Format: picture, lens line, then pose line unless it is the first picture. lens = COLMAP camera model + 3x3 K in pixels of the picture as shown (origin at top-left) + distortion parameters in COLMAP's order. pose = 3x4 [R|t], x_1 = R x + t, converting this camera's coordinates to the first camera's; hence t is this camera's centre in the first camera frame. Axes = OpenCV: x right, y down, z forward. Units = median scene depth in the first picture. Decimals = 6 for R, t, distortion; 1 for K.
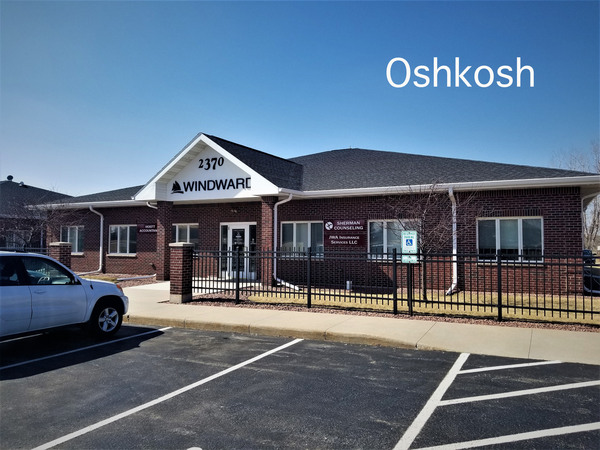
lens RADIAL K [[473.3, 0, 297.0], [0, 473.3, 223.4], [0, 0, 1]] dist [0.094893, -0.196775]
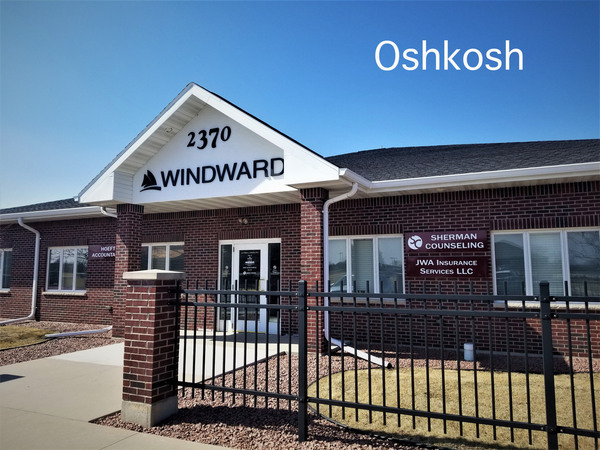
lens RADIAL K [[461.1, 0, 284.9], [0, 461.1, 223.9], [0, 0, 1]] dist [0.098692, -0.171720]
pose [[0.999634, 0.000402, 0.027054, -0.101069], [0.001471, 0.997606, -0.069143, 0.020505], [-0.027017, 0.069158, 0.997240, 0.426996]]
